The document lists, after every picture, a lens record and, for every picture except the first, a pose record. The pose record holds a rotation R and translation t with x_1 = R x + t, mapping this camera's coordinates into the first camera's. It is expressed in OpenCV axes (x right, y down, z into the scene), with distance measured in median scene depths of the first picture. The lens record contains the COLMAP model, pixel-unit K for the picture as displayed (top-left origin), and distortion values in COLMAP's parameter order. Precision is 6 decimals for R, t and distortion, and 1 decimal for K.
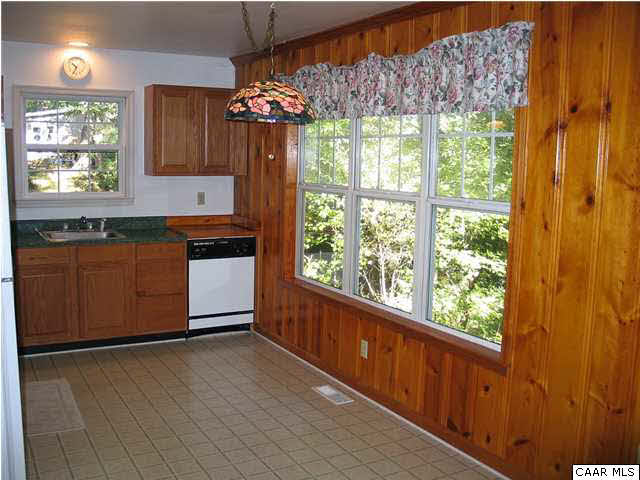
lens RADIAL K [[665.3, 0, 307.5], [0, 665.3, 239.5], [0, 0, 1]] dist [-0.202658, 0.234700]
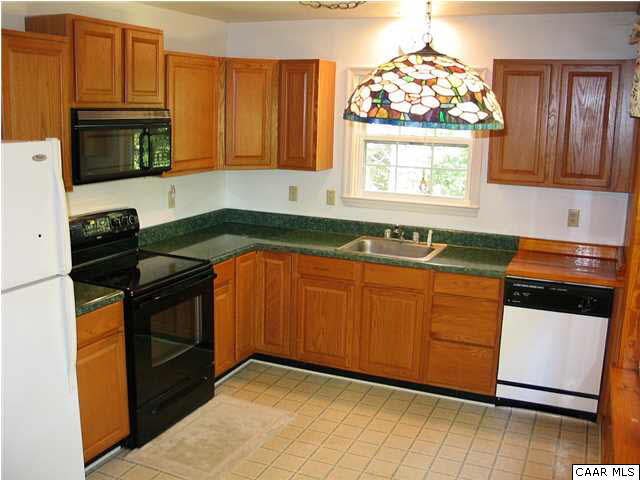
lens RADIAL K [[665.3, 0, 307.5], [0, 665.3, 239.5], [0, 0, 1]] dist [-0.202658, 0.234700]
pose [[0.610542, 0.149640, -0.777719, 0.230550], [-0.111963, 0.988434, 0.102288, -0.087318], [0.784030, 0.024625, 0.620234, 0.390701]]
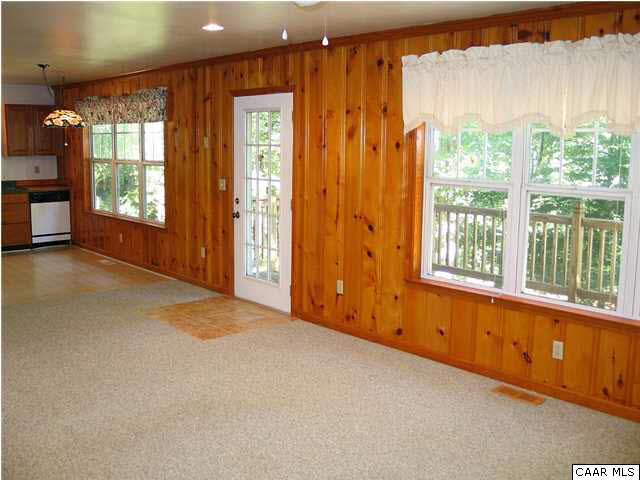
lens RADIAL K [[665.3, 0, 307.5], [0, 665.3, 239.5], [0, 0, 1]] dist [-0.202658, 0.234700]
pose [[0.975758, -0.044914, 0.214195, 0.170763], [0.039262, 0.998761, 0.030572, 0.104416], [-0.215303, -0.021422, 0.976312, -0.857390]]
